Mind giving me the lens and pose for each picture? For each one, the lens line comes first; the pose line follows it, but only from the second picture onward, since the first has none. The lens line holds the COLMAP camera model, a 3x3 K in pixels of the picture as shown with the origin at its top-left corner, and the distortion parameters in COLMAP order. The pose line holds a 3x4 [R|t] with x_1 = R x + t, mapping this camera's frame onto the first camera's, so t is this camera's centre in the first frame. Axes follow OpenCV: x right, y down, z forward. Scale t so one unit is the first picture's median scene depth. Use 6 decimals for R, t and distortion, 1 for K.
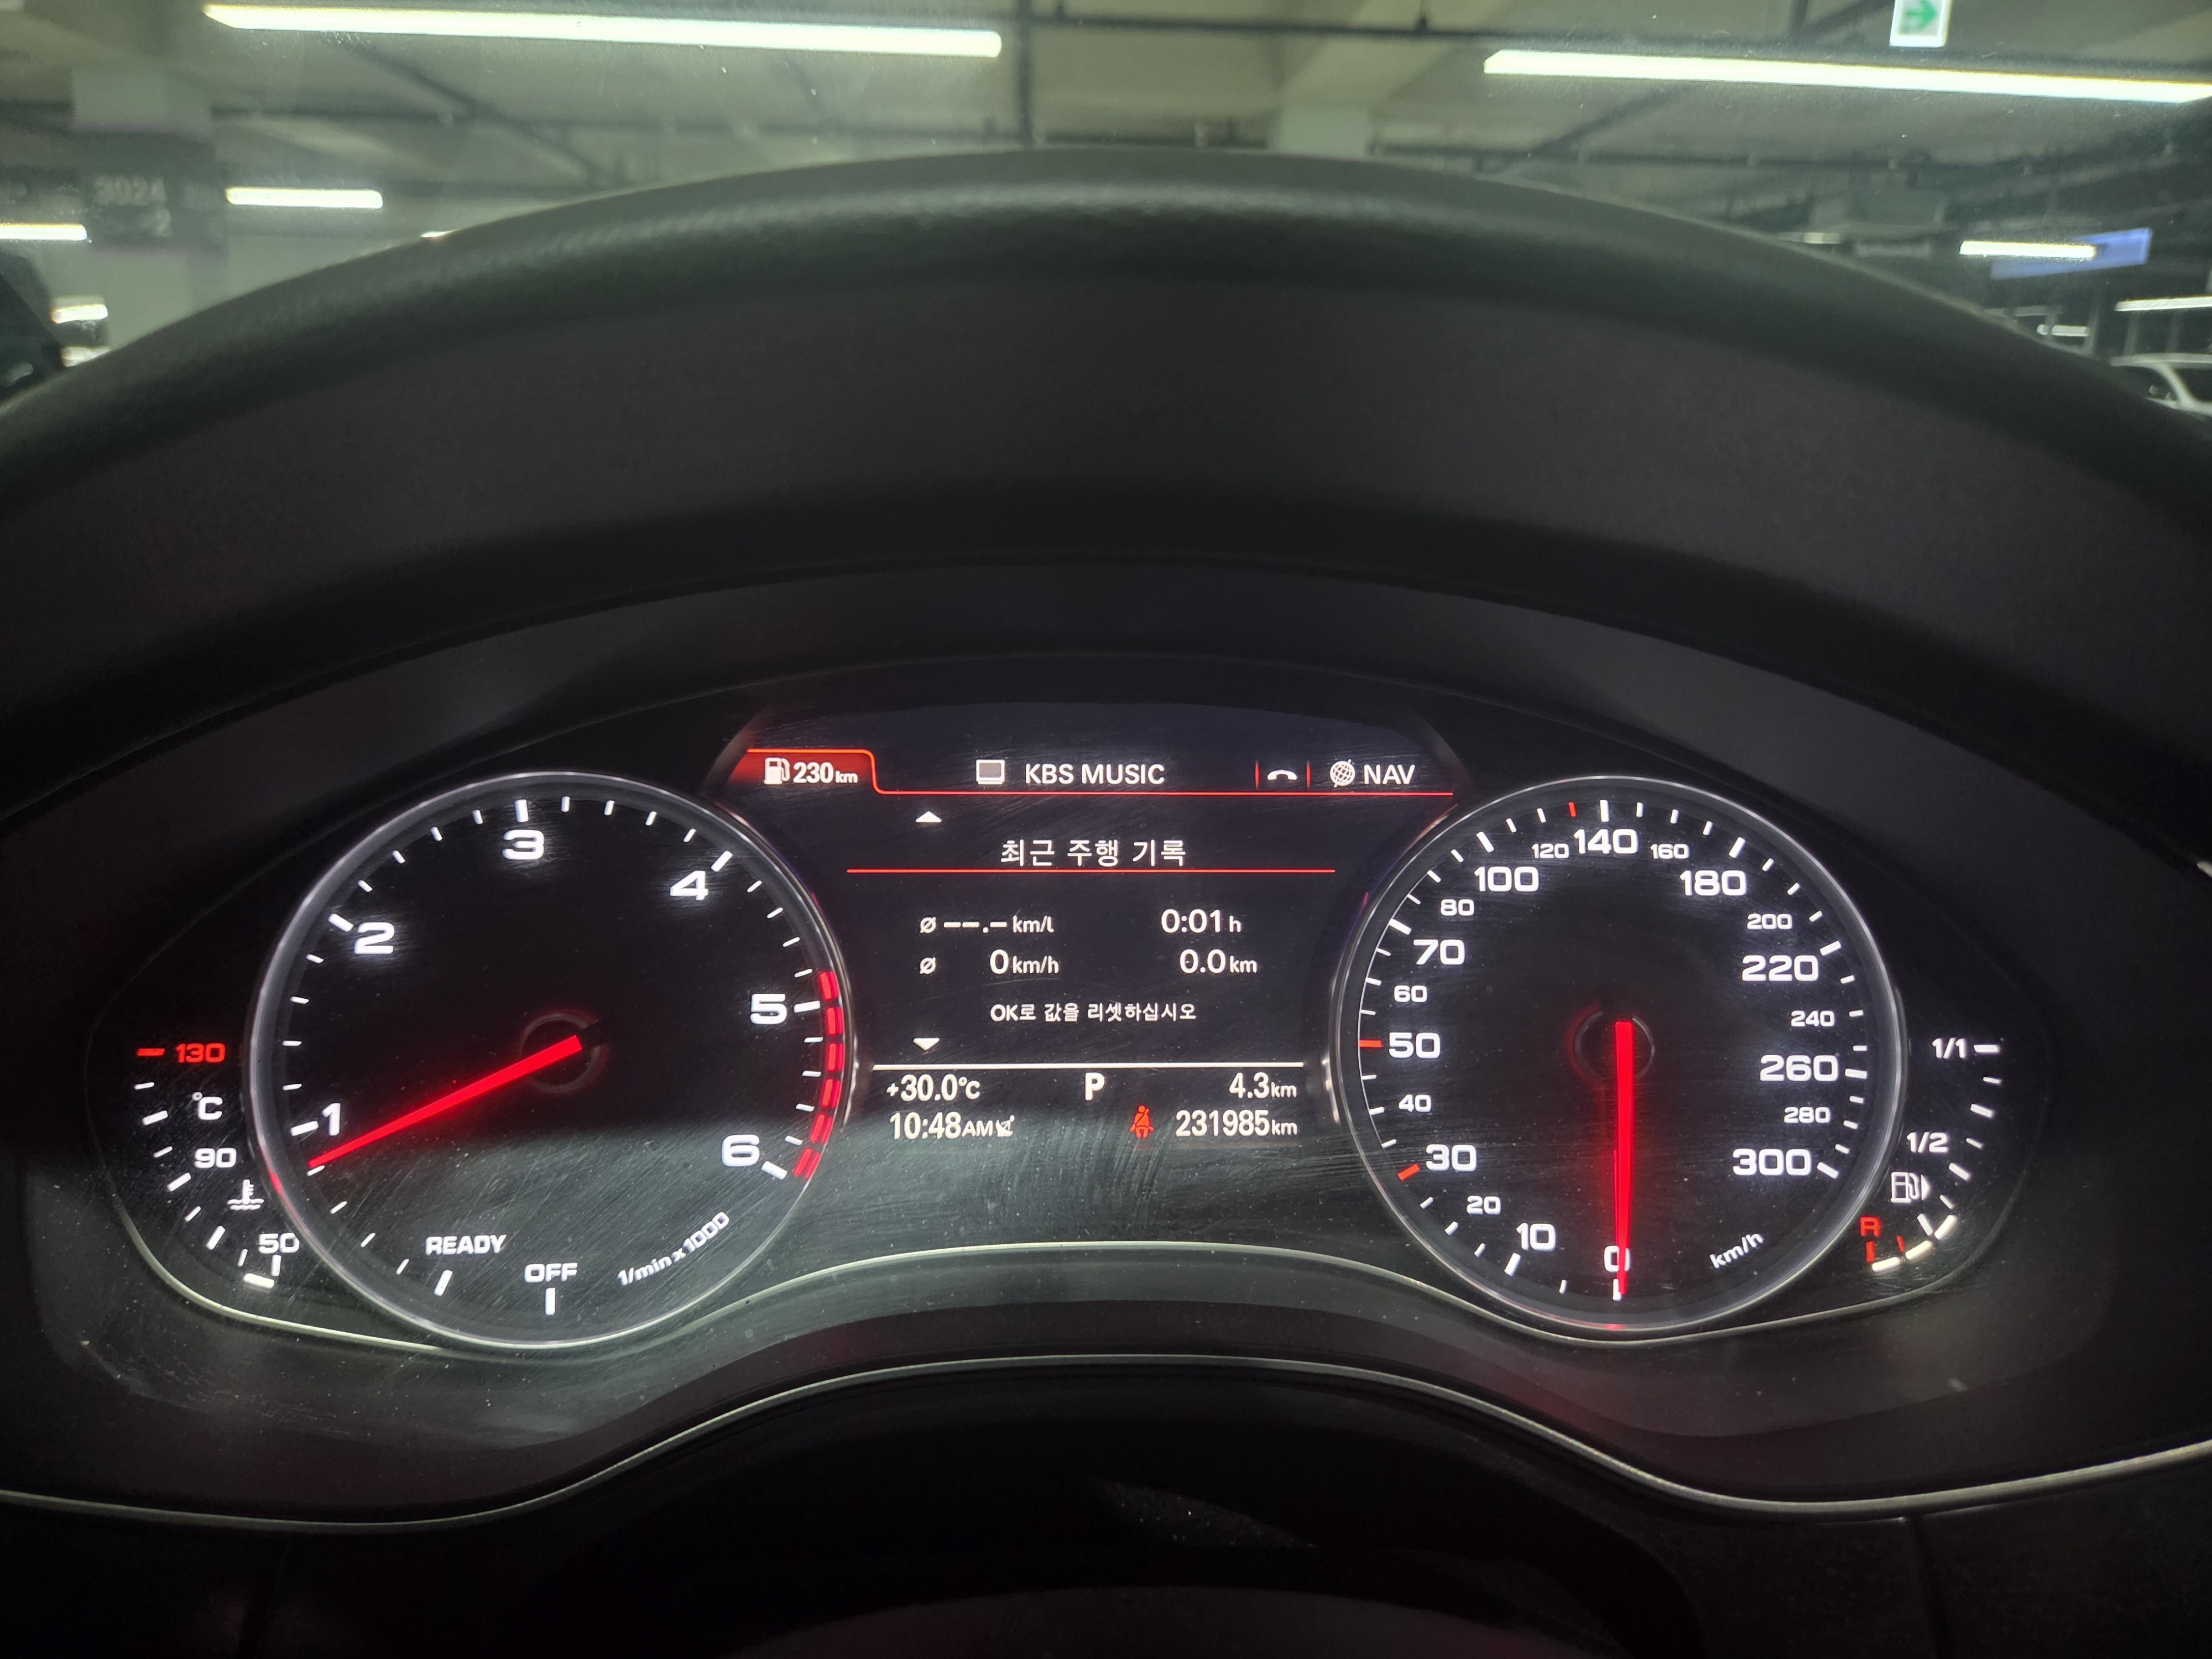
lens RADIAL K [[1523.0, 0, 1103.8], [0, 1523.0, 840.6], [0, 0, 1]] dist [0.045596, -0.058027]
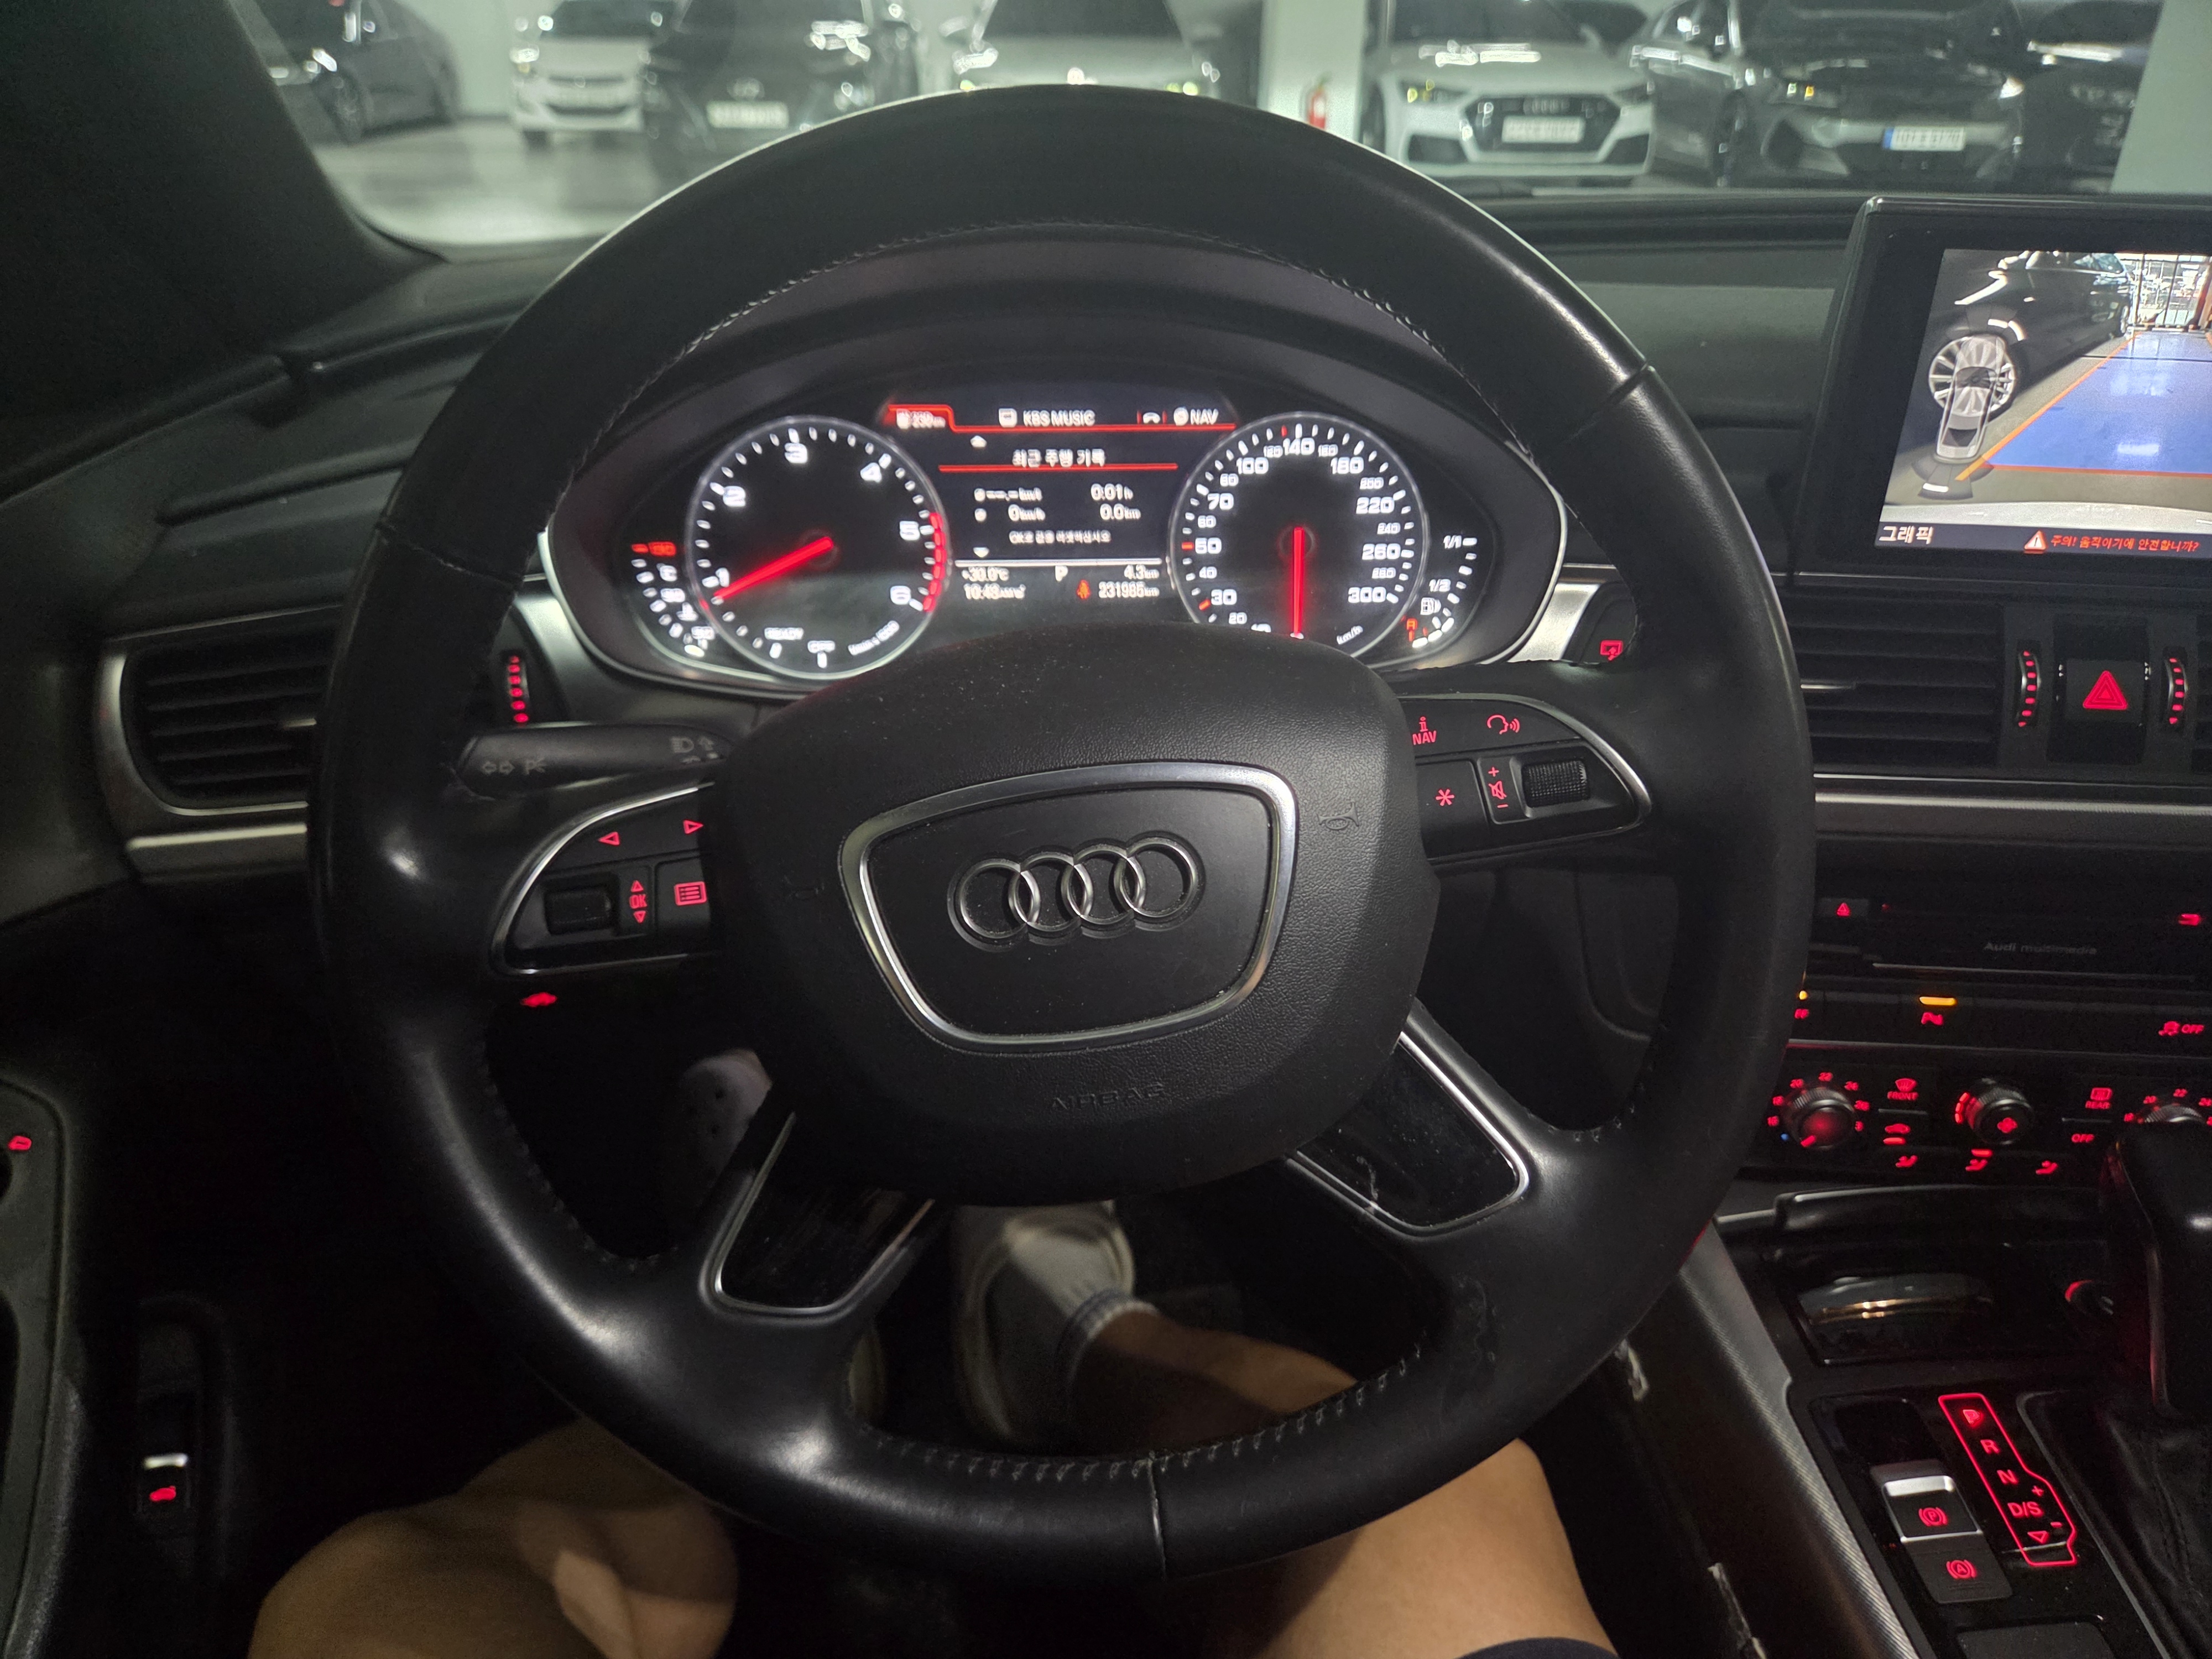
lens RADIAL K [[1601.0, 0, 1107.2], [0, 1601.0, 884.3], [0, 0, 1]] dist [0.052255, -0.058827]
pose [[0.999861, -0.011091, -0.012418, 0.084133], [0.013378, 0.979175, 0.202578, 0.140834], [0.009913, -0.202716, 0.979187, -1.322363]]
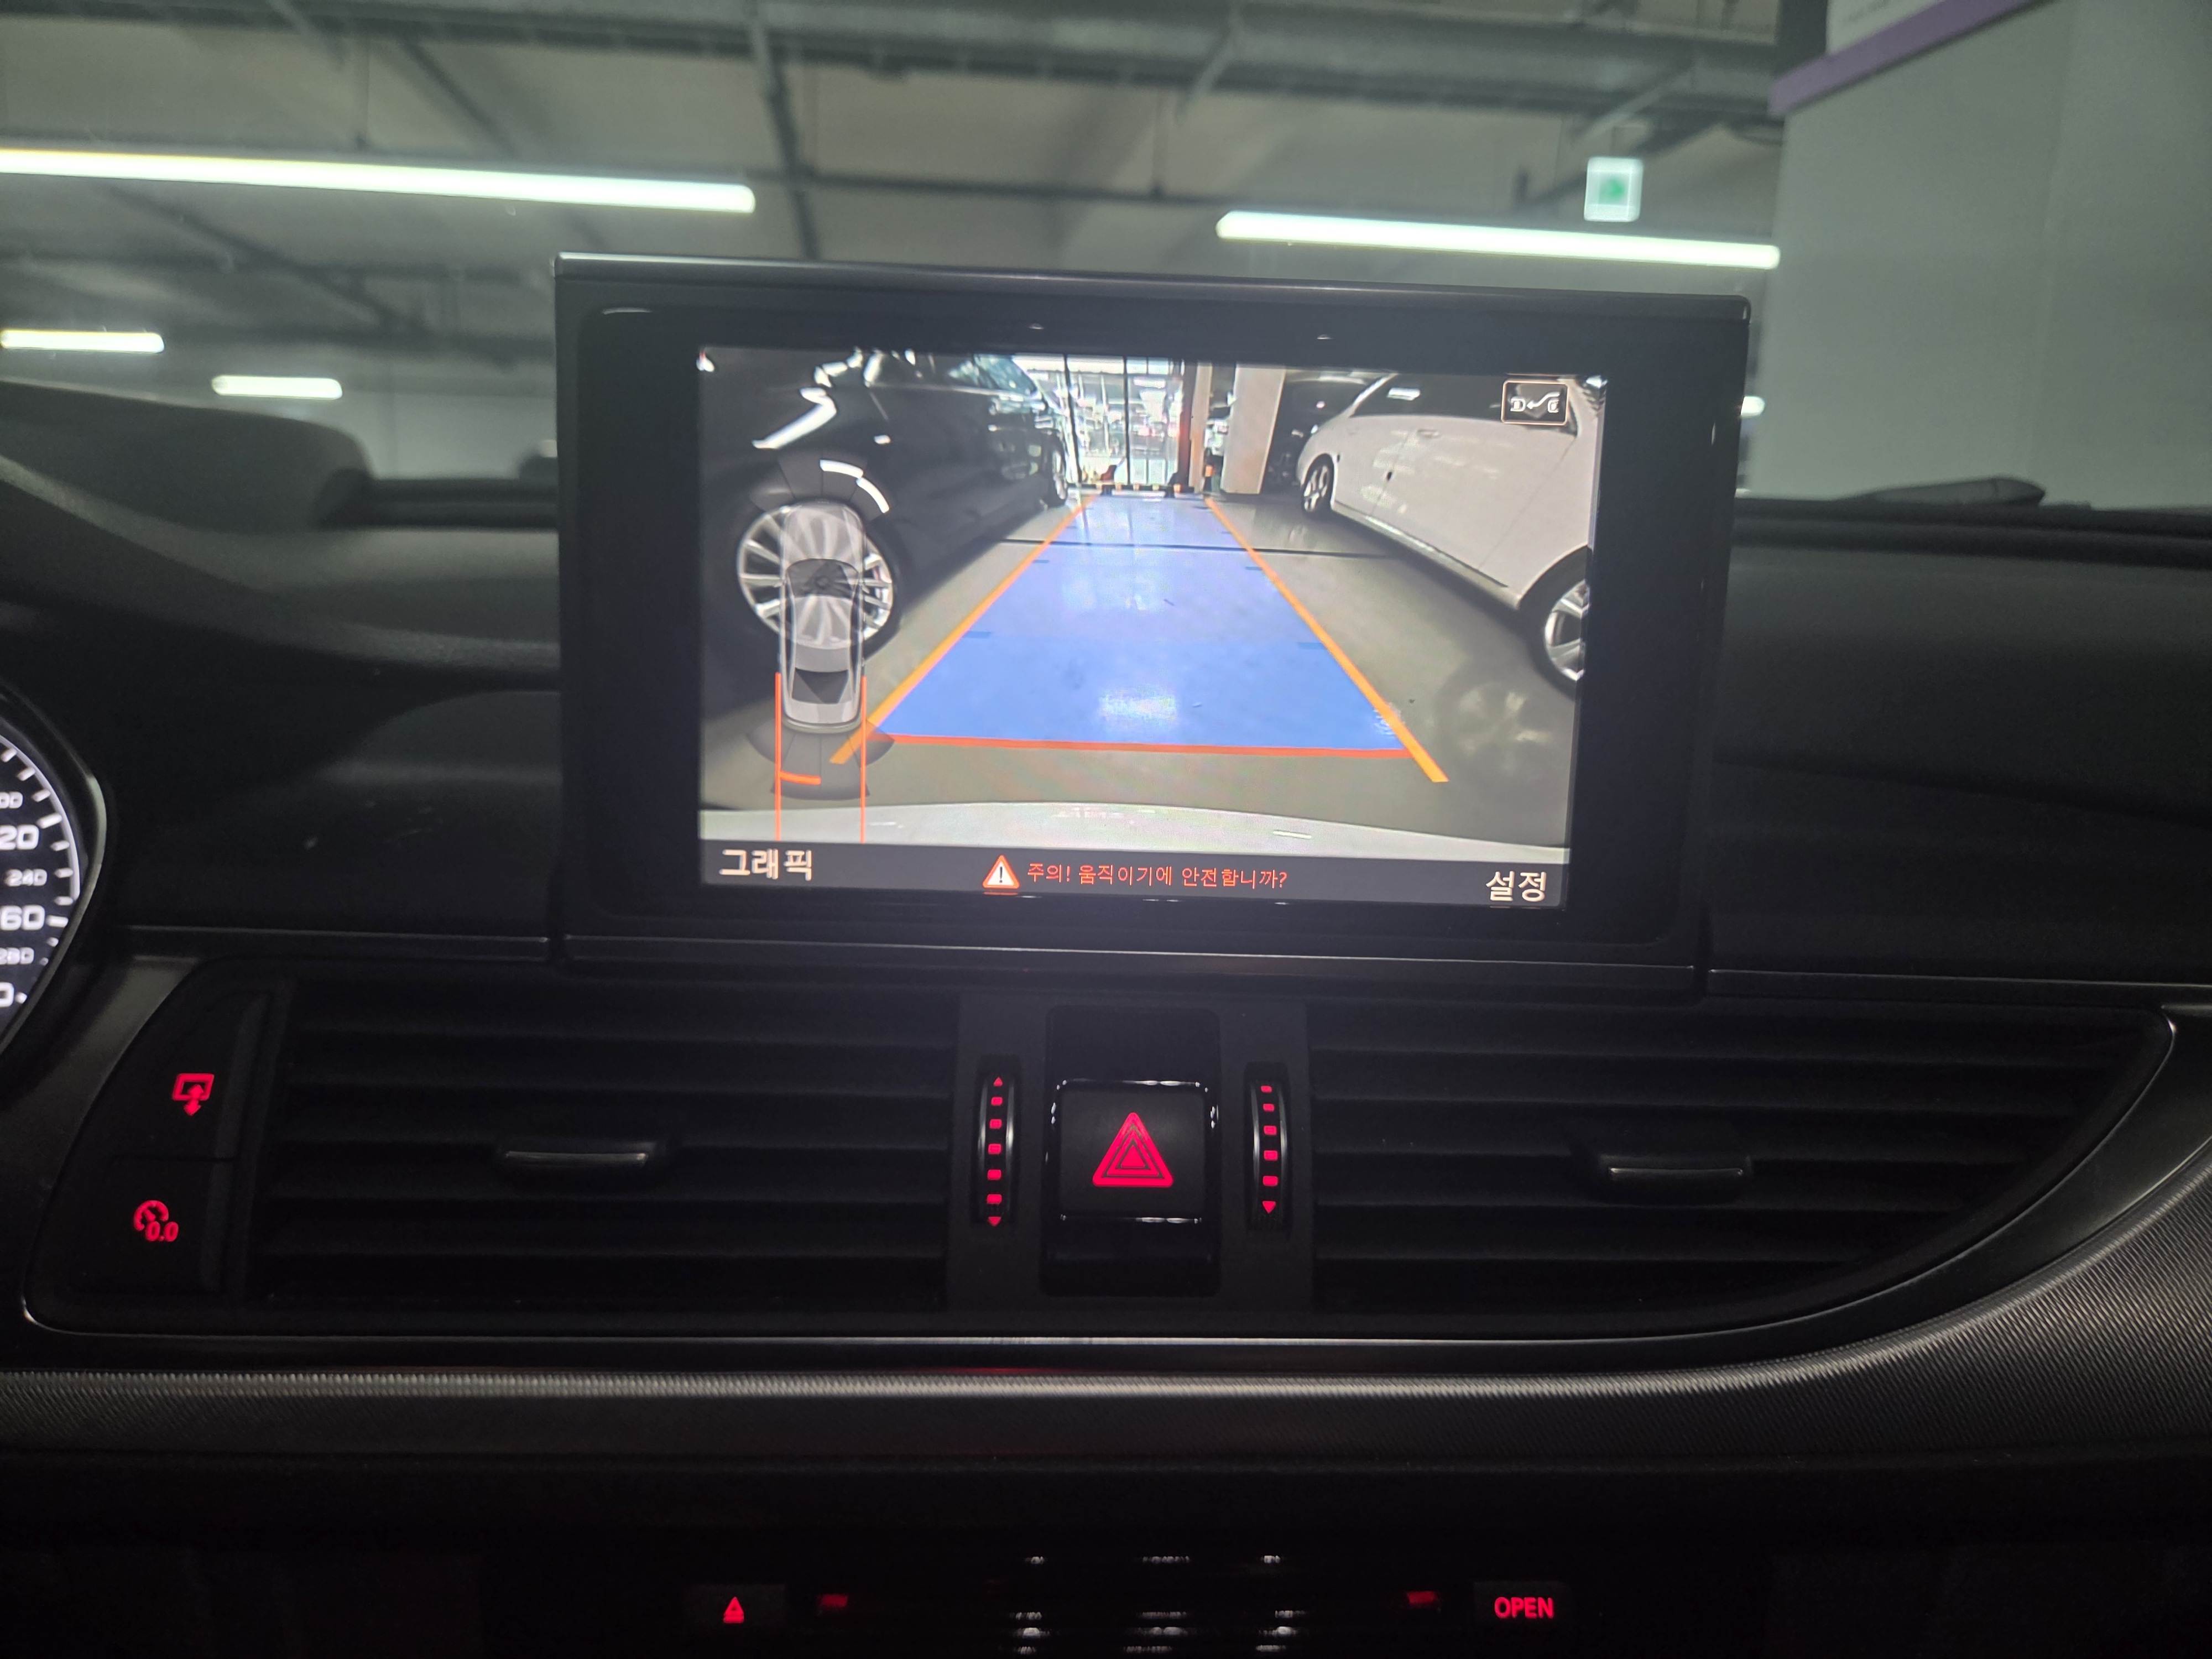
lens RADIAL K [[1523.0, 0, 1103.8], [0, 1523.0, 840.6], [0, 0, 1]] dist [0.045596, -0.058027]
pose [[0.995480, -0.021395, 0.092534, 1.186600], [0.029487, 0.995773, -0.086984, 0.215310], [-0.090282, 0.089319, 0.991903, -0.287626]]
